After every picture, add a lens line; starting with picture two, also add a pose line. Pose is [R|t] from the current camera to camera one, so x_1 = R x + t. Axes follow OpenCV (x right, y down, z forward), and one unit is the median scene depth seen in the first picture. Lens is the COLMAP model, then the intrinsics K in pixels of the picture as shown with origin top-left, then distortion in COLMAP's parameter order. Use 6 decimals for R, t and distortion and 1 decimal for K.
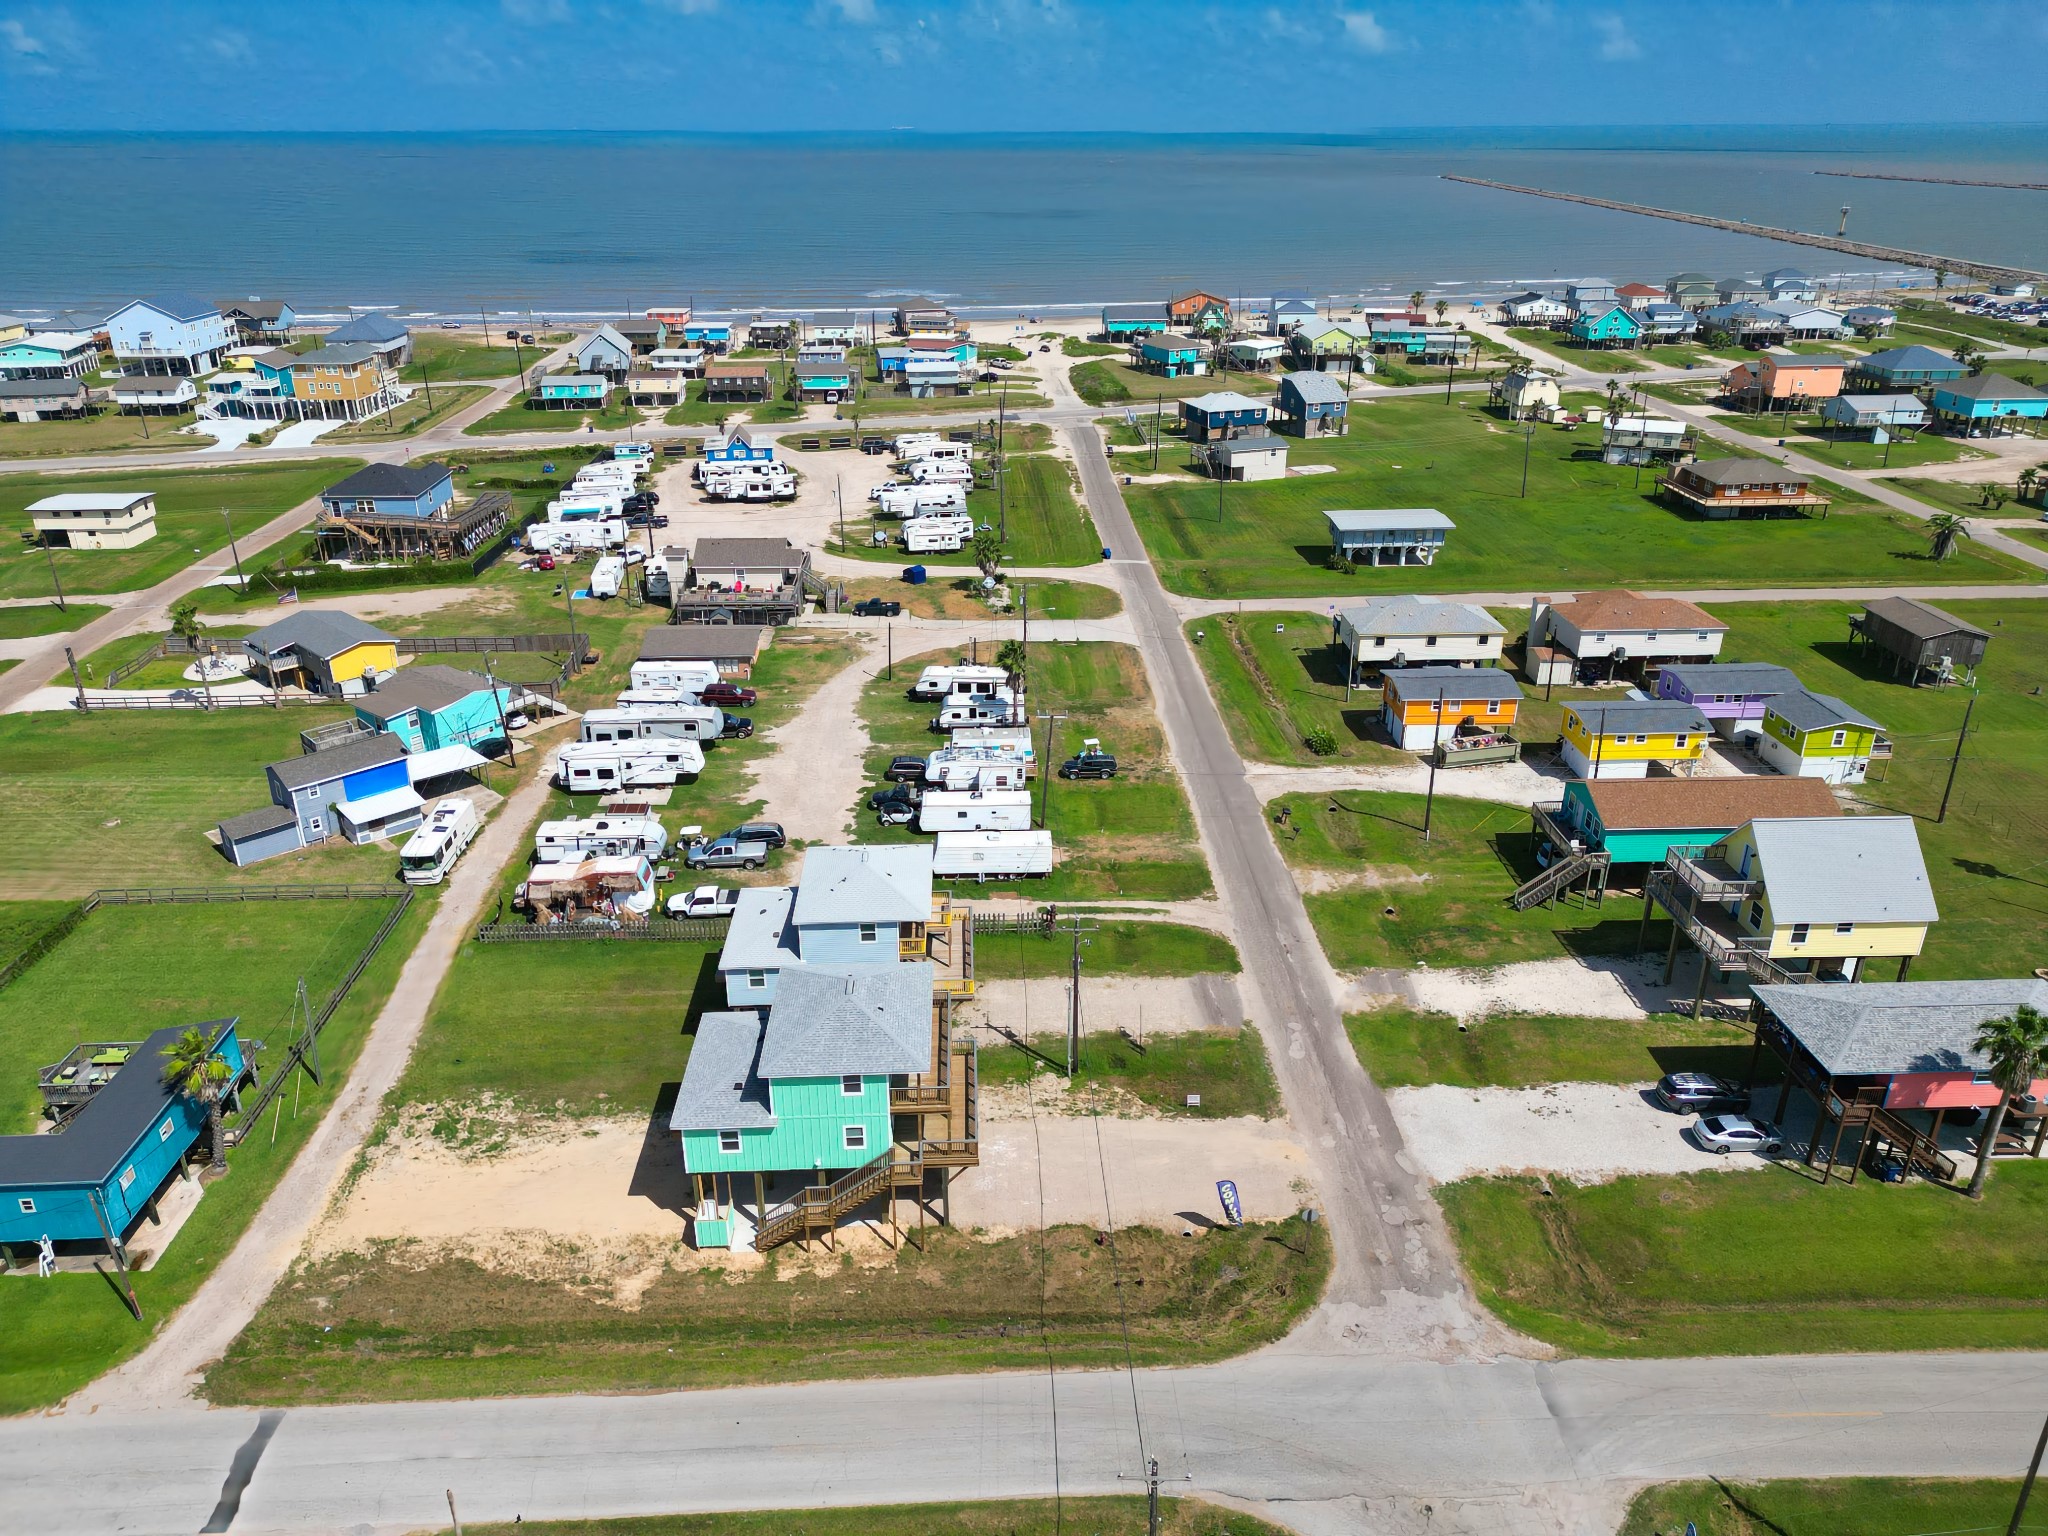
lens RADIAL K [[1427.9, 0, 1013.5], [0, 1427.9, 773.7], [0, 0, 1]] dist [0.071570, -0.071570]
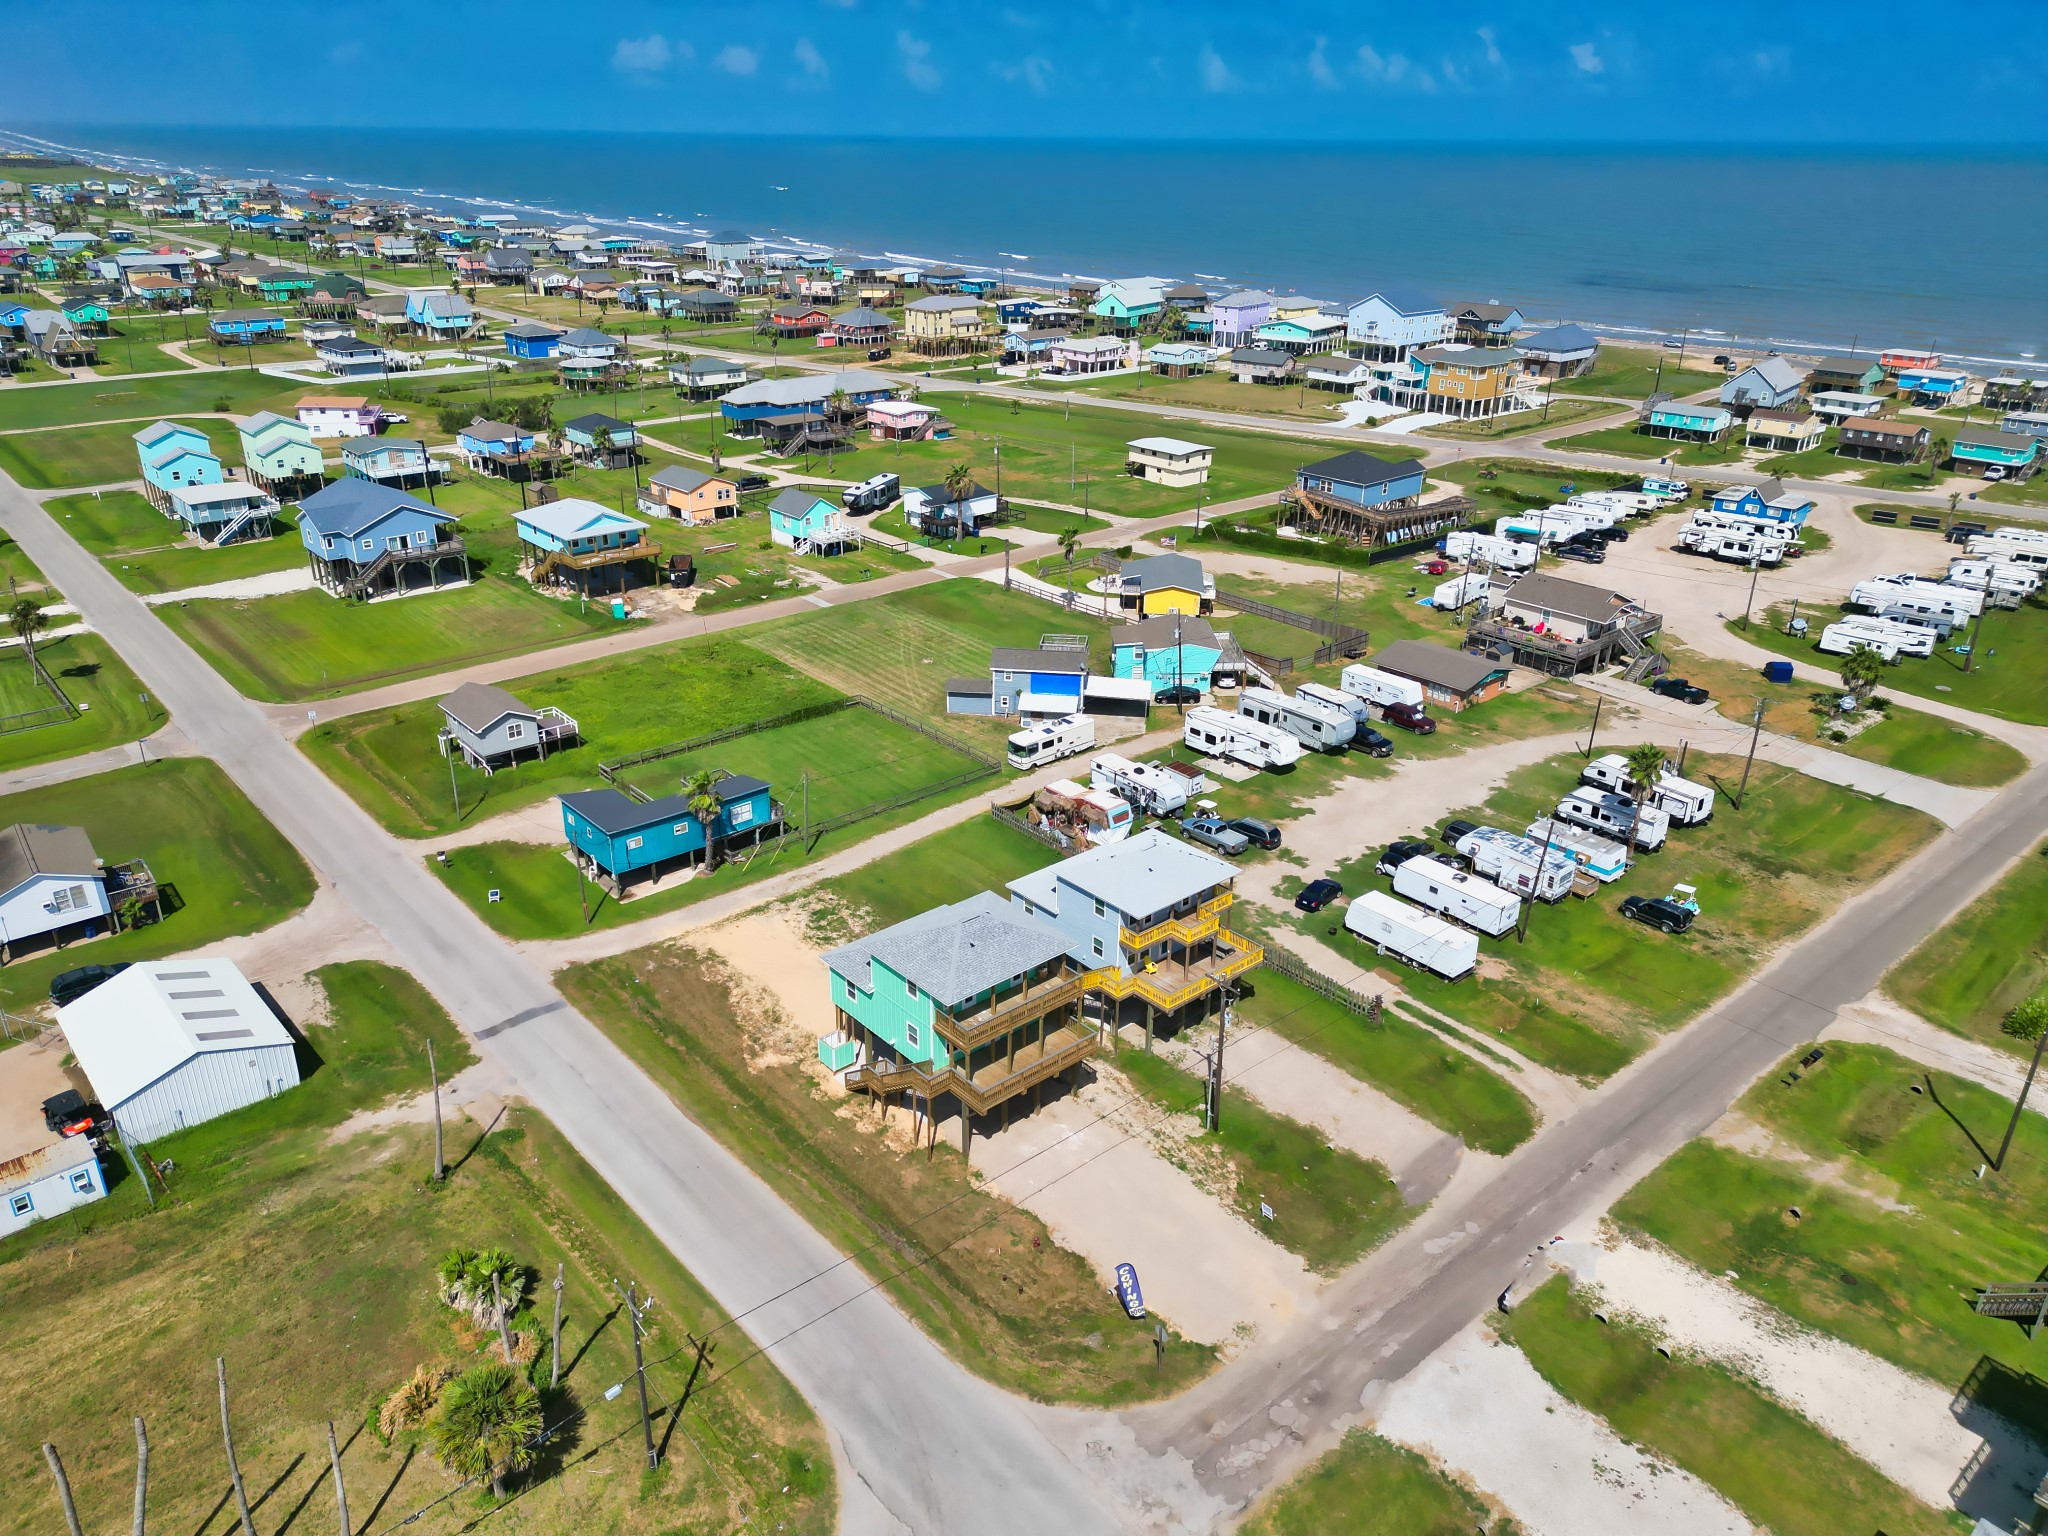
lens RADIAL K [[1427.9, 0, 1005.8], [0, 1427.9, 757.7], [0, 0, 1]] dist [0.071570, -0.071570]
pose [[0.624882, 0.317285, -0.713339, 0.339722], [-0.328984, 0.935625, 0.127967, -0.063015], [0.708020, 0.154713, 0.689037, 0.112013]]
